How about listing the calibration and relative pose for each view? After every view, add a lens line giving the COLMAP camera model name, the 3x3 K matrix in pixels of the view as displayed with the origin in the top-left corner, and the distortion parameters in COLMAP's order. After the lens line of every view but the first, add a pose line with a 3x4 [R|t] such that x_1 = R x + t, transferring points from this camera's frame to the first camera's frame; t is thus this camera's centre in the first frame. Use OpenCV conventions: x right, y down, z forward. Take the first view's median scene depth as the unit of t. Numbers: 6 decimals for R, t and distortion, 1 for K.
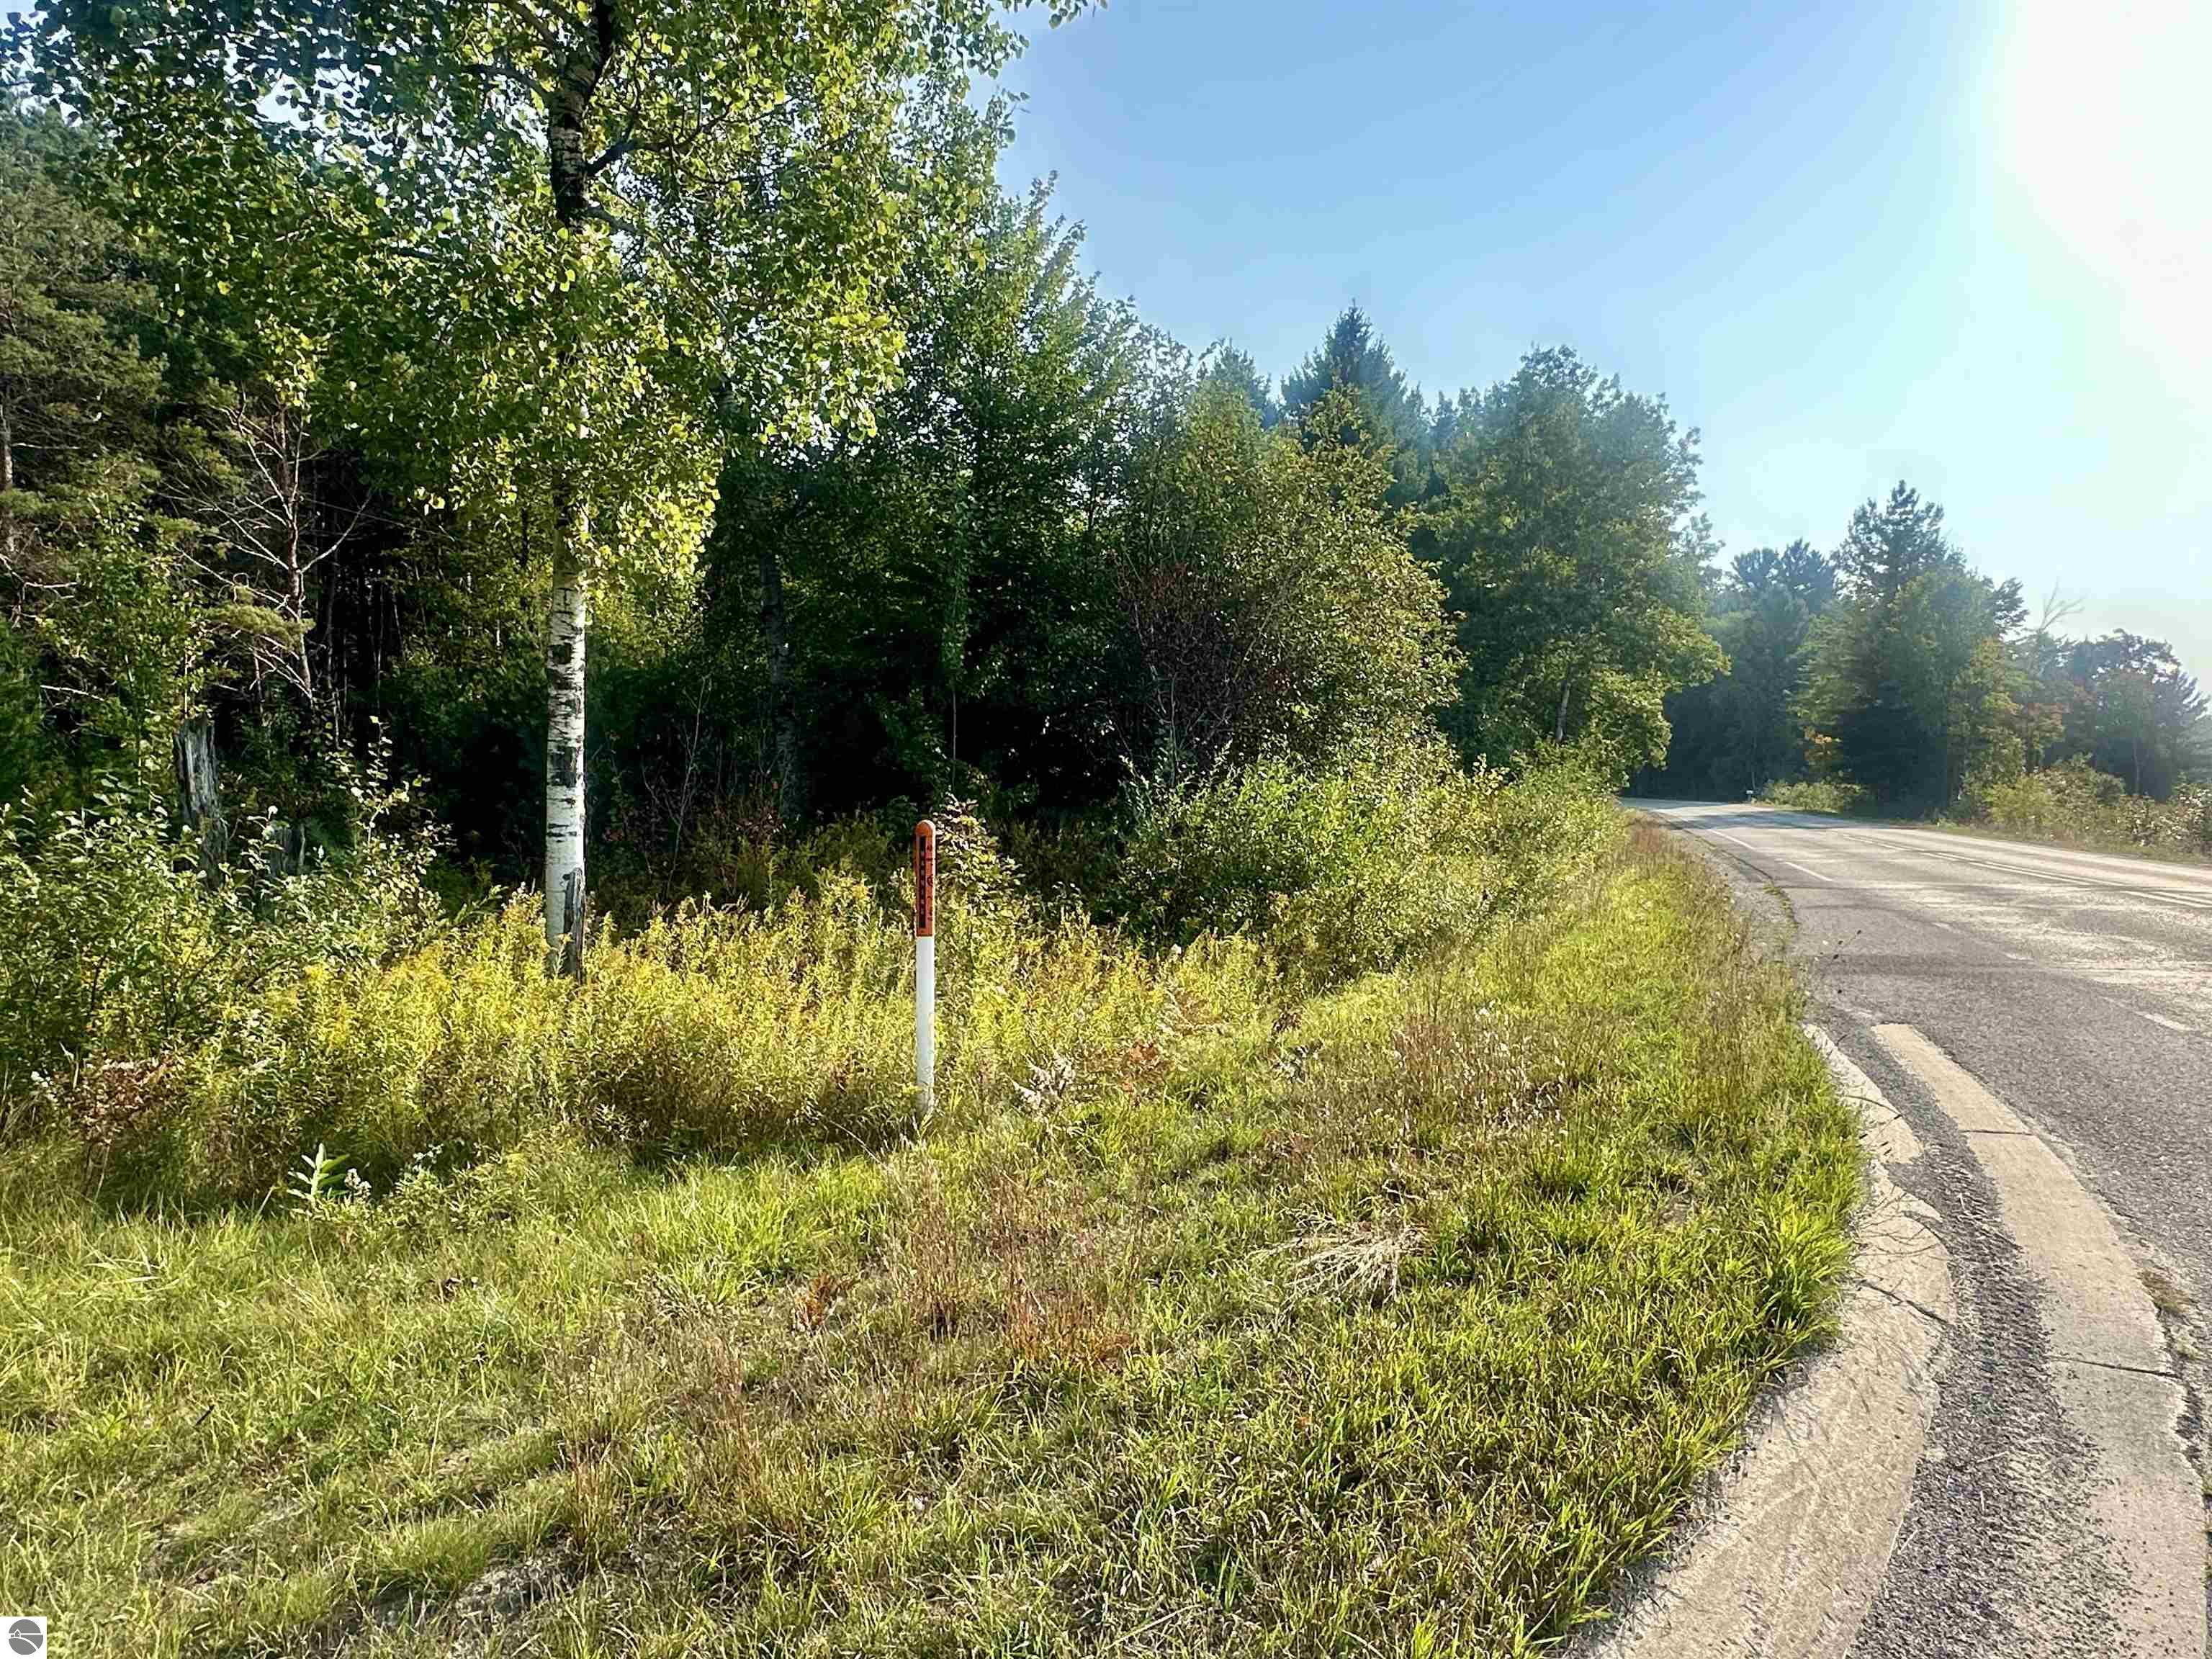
lens RADIAL K [[1366.9, 0, 1104.2], [0, 1366.9, 847.4], [0, 0, 1]] dist [-0.001005, 0.000538]
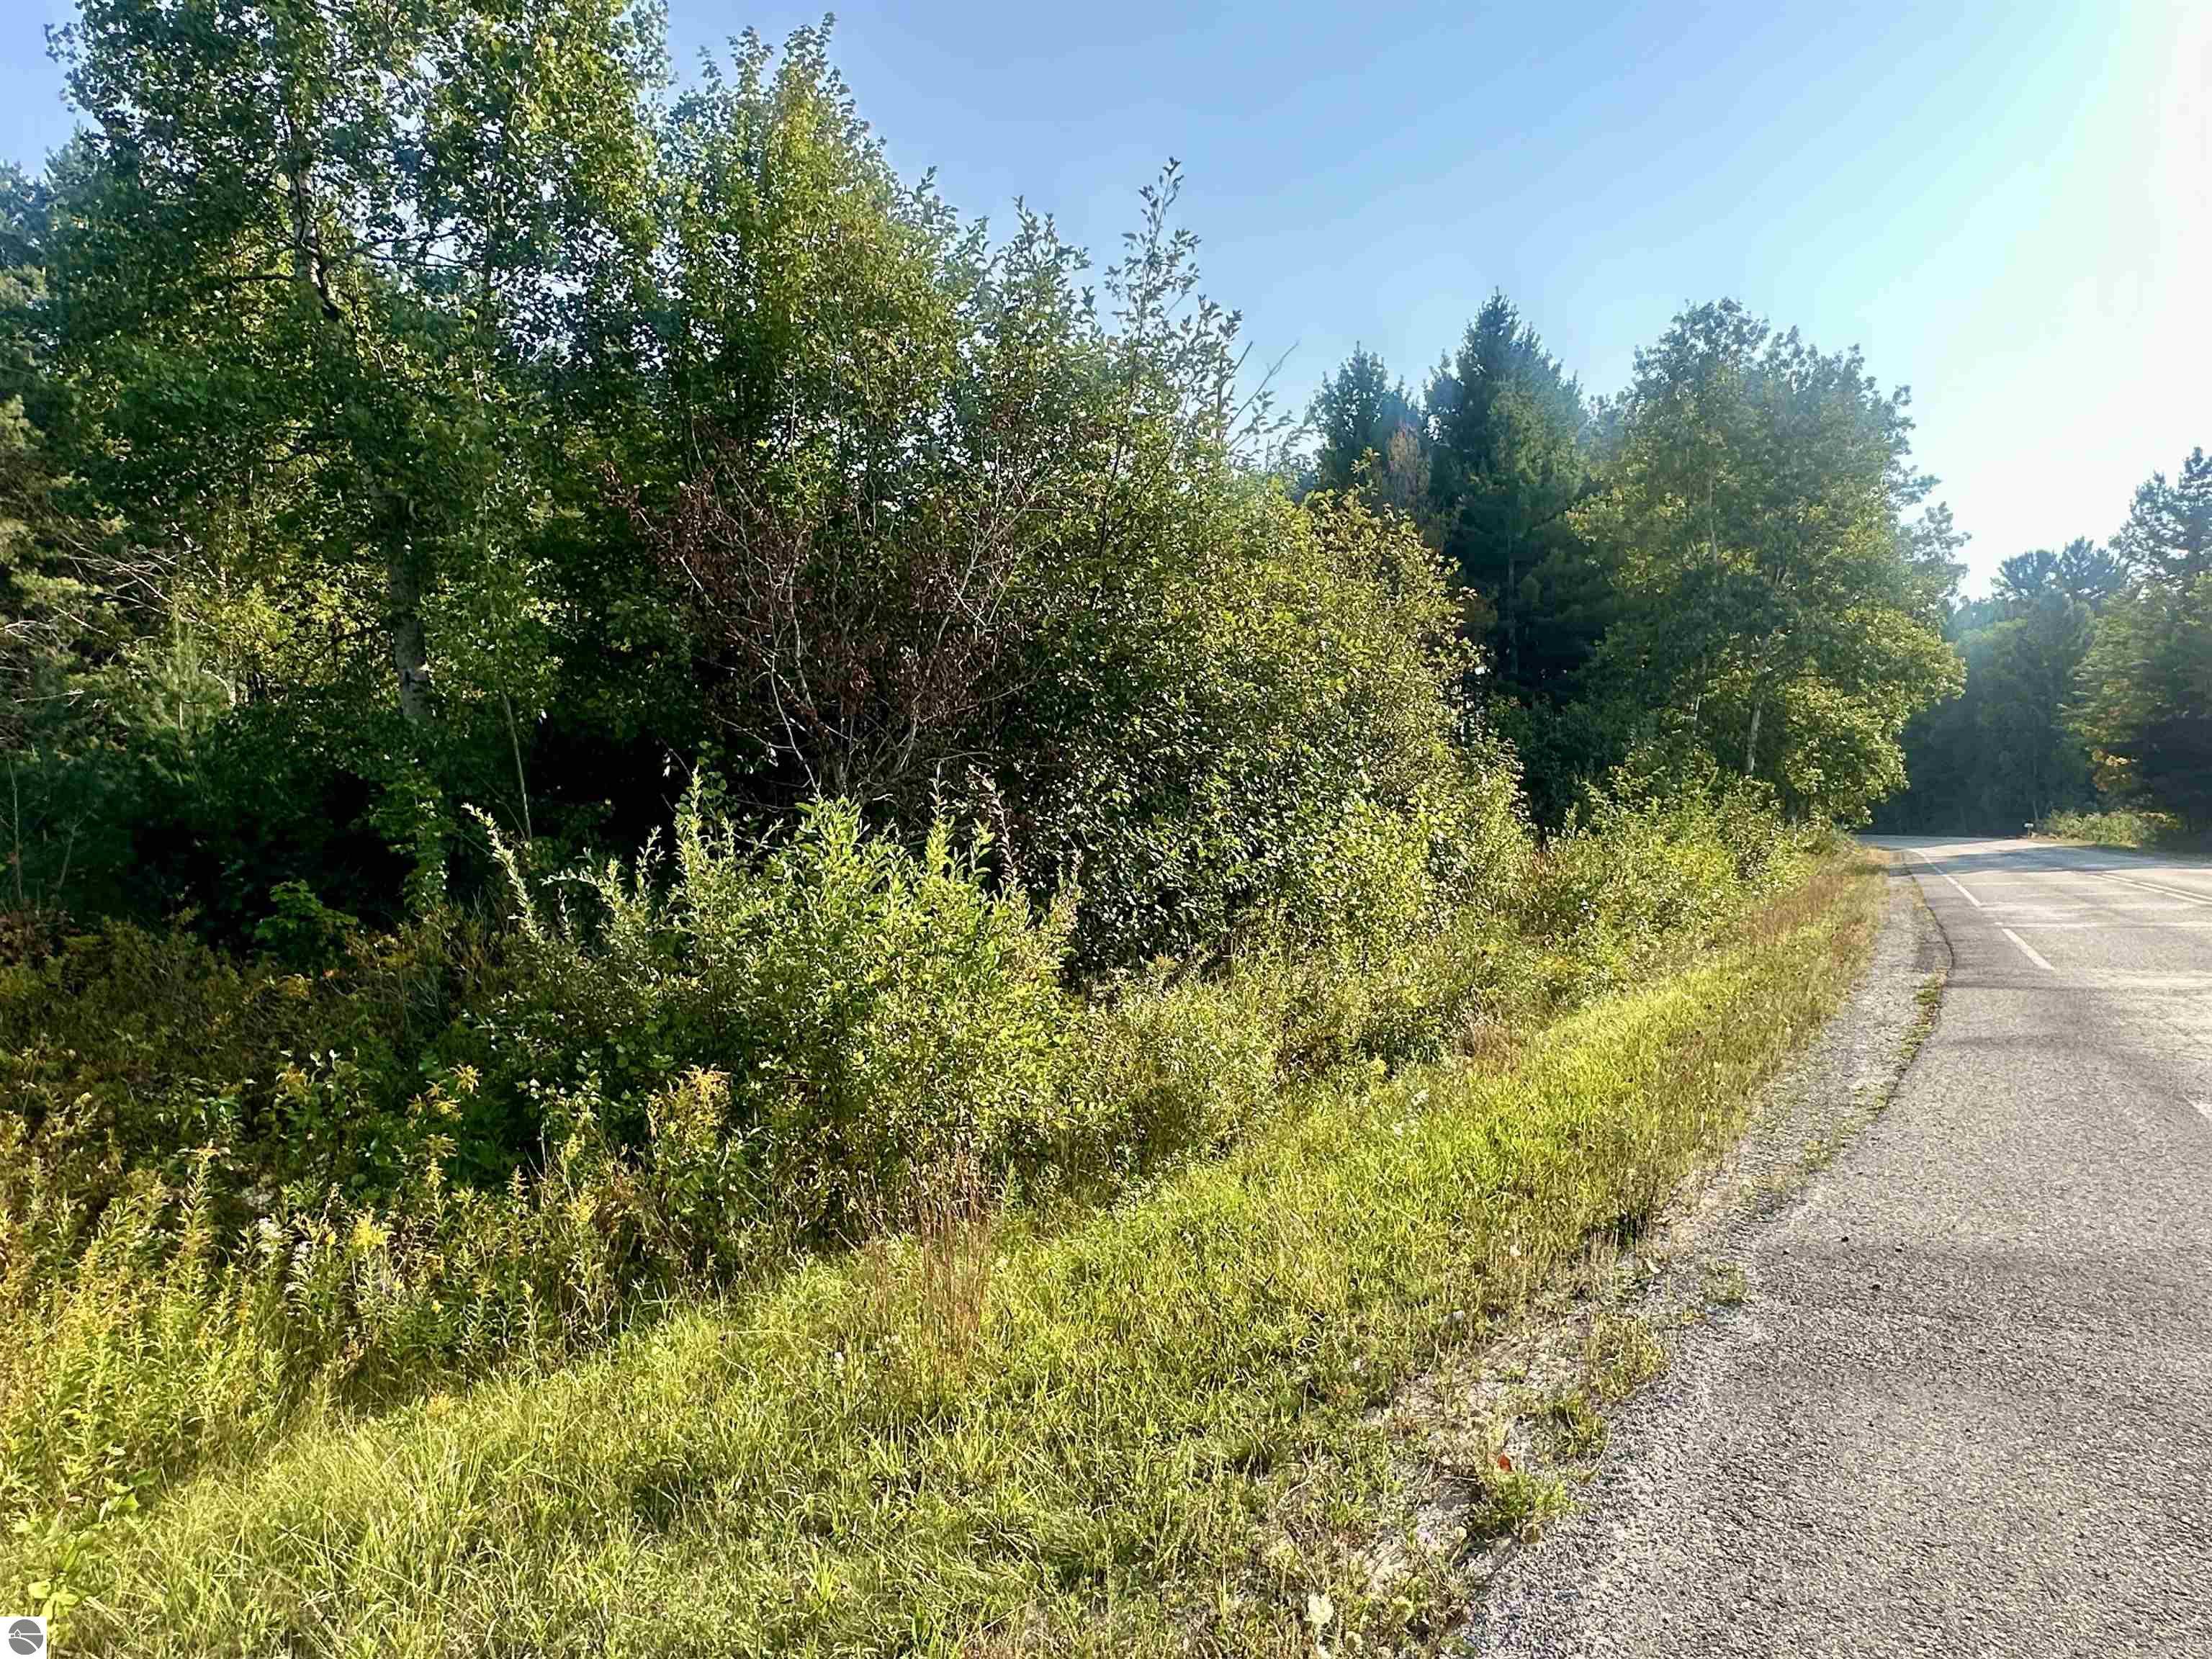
lens RADIAL K [[1366.9, 0, 1107.4], [0, 1366.9, 830.1], [0, 0, 1]] dist [-0.001005, 0.000538]
pose [[0.986557, -0.026782, -0.161208, 0.057314], [0.018456, 0.998428, -0.052926, -0.004000], [0.162372, 0.049239, 0.985500, 0.084725]]
